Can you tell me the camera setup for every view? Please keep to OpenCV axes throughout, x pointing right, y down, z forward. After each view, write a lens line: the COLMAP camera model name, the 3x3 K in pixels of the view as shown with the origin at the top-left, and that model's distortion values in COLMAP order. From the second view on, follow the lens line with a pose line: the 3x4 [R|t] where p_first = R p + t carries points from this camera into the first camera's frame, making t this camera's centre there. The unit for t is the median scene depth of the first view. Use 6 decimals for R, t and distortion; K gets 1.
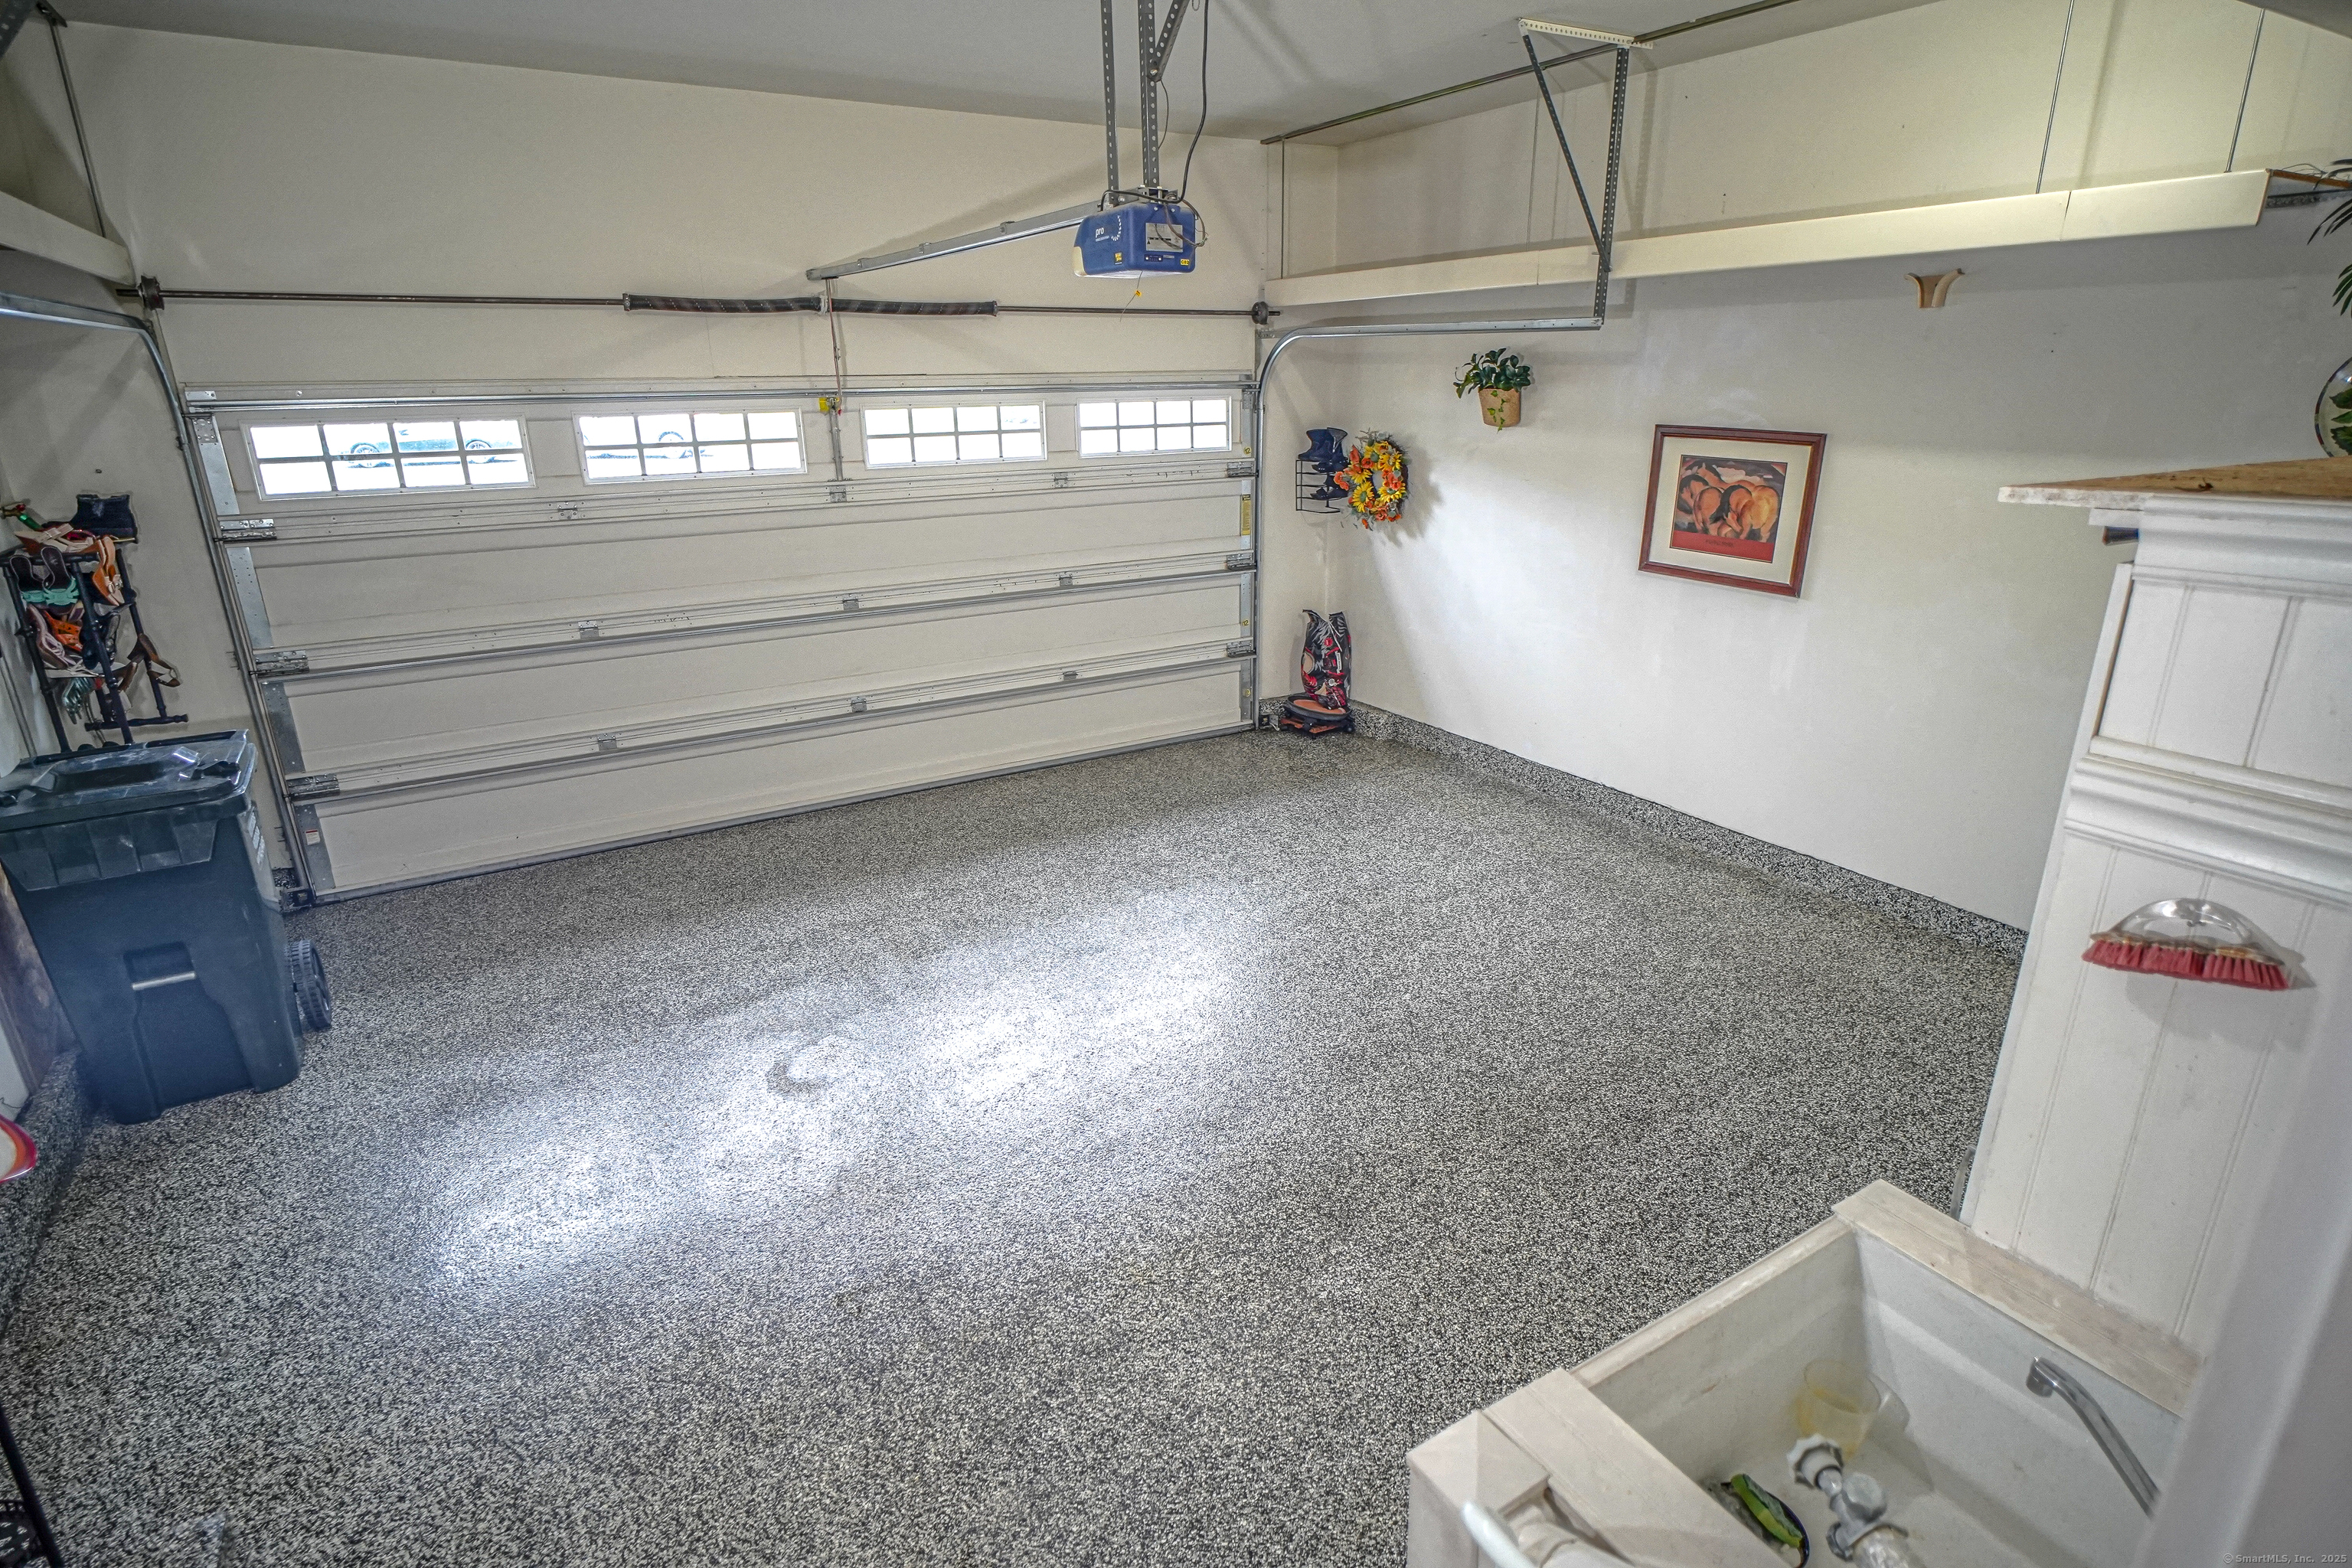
lens RADIAL K [[1206.2, 0, 1174.6], [0, 1206.2, 783.8], [0, 0, 1]] dist [-0.005080, 0.001235]
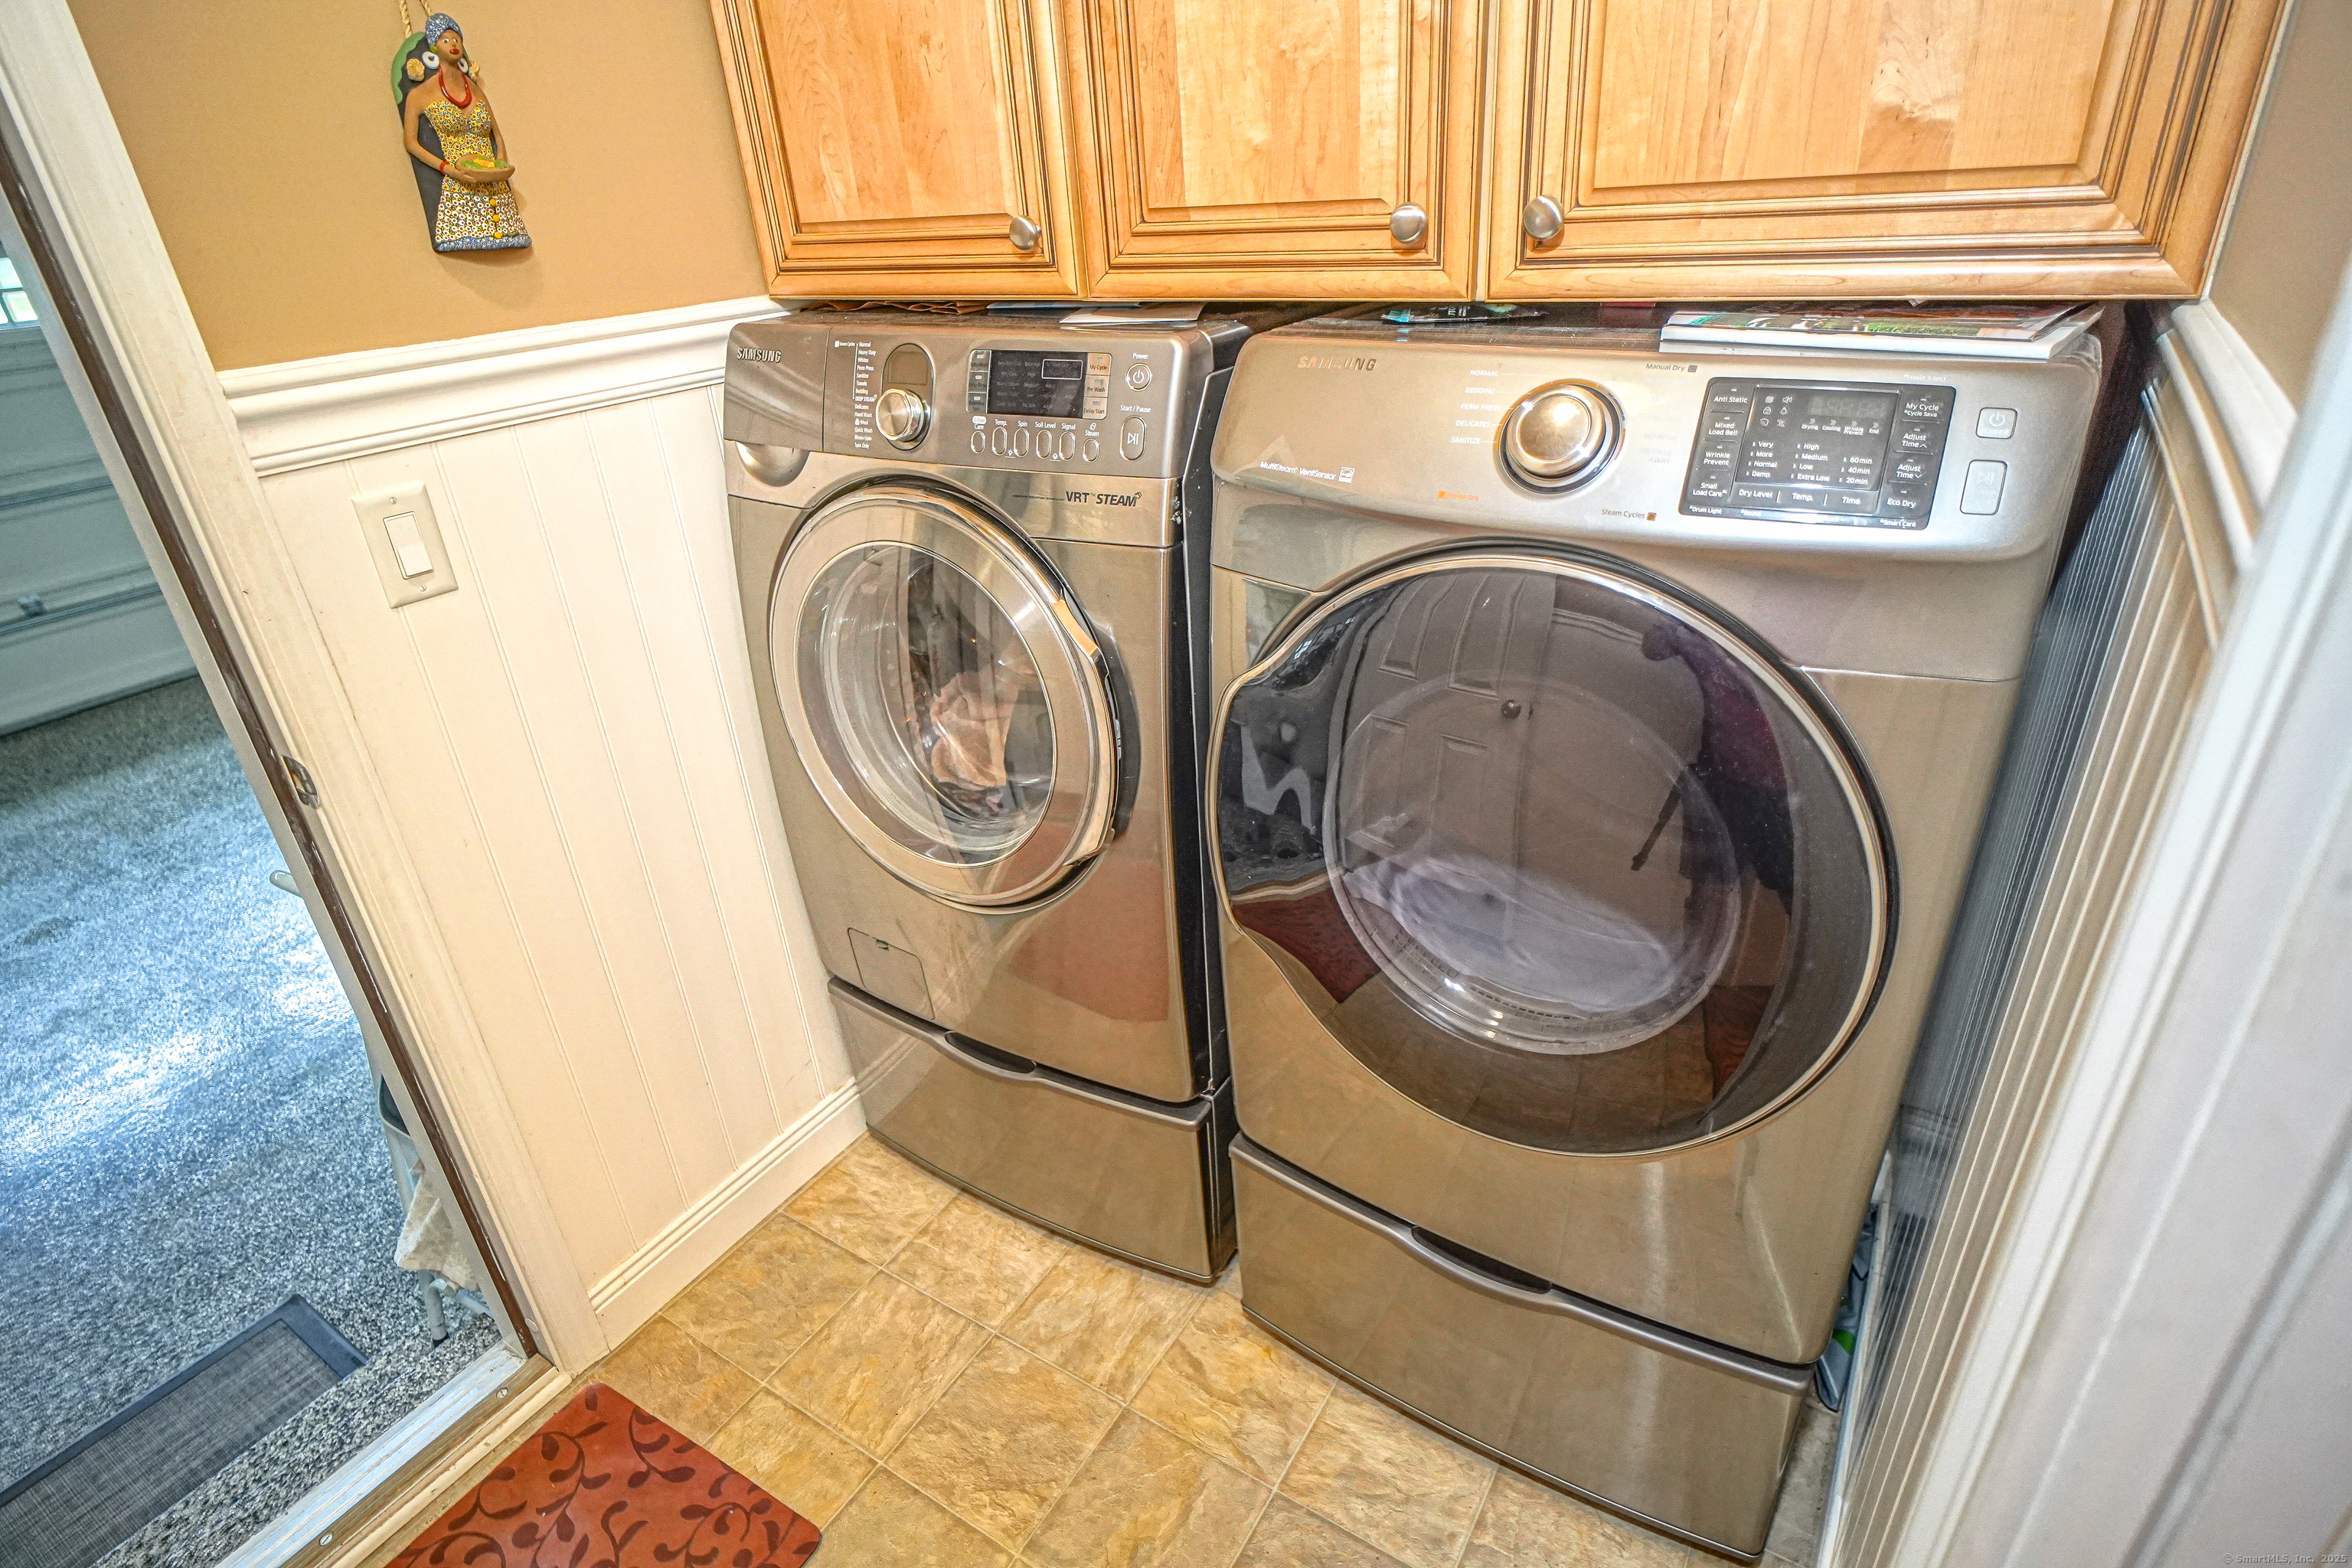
lens RADIAL K [[1206.2, 0, 1180.1], [0, 1206.2, 777.3], [0, 0, 1]] dist [-0.005080, 0.001235]
pose [[0.891956, -0.245820, 0.379455, 0.176561], [0.193228, 0.966029, 0.171611, 0.092526], [-0.408750, -0.079748, 0.909155, -0.242663]]
